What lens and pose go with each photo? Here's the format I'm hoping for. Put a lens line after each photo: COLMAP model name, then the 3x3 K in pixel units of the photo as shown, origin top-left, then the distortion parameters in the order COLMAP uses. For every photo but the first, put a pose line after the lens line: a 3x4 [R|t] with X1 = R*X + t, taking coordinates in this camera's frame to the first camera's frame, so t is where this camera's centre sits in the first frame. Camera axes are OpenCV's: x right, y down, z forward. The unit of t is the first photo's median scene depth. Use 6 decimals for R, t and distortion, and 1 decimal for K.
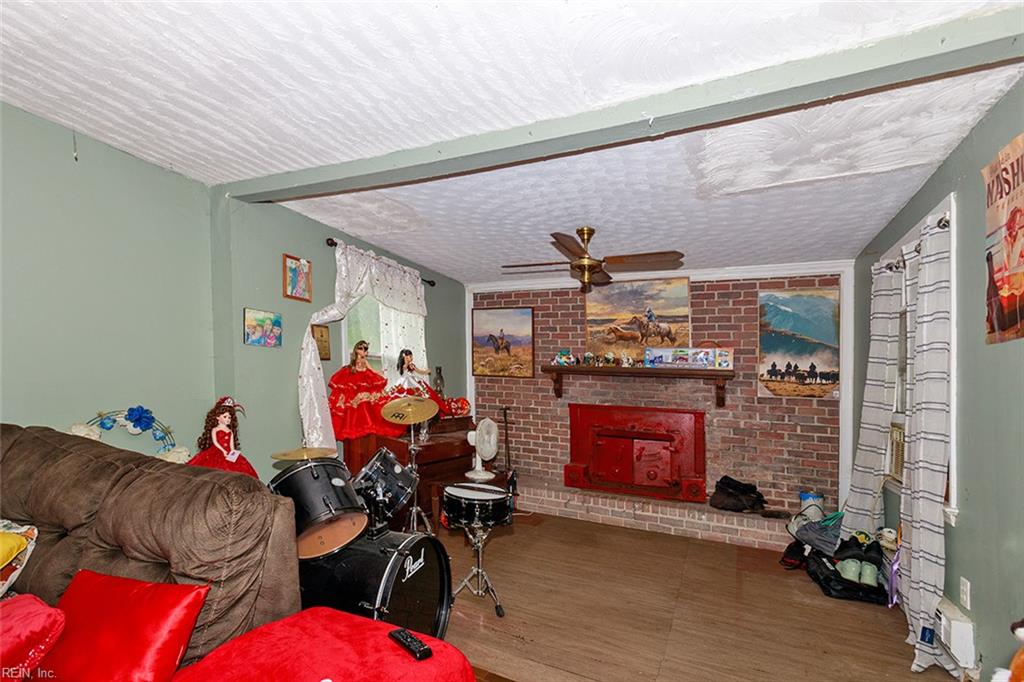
lens RADIAL K [[703.8, 0, 512.0], [0, 703.8, 341.0], [0, 0, 1]] dist [0.002178, 0.001760]
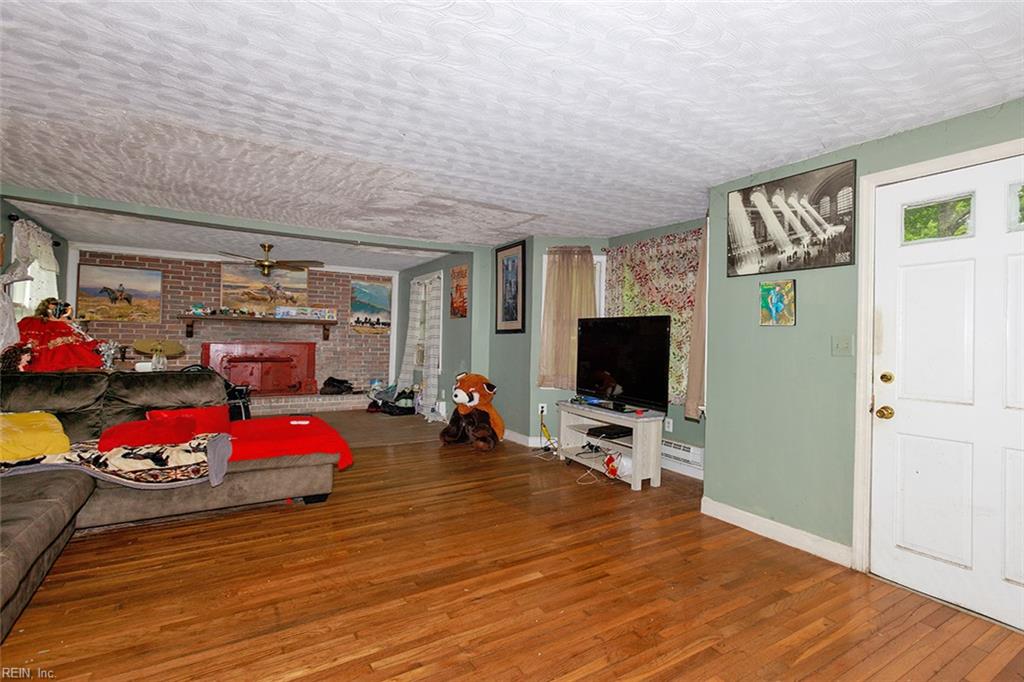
lens RADIAL K [[487.4, 0, 512.0], [0, 487.4, 341.0], [0, 0, 1]] dist [-0.000071, 0.000053]
pose [[0.746951, -0.033943, 0.664013, -0.190893], [-0.030544, 0.995890, 0.085267, -0.028150], [-0.664178, -0.083972, 0.742844, -0.271749]]
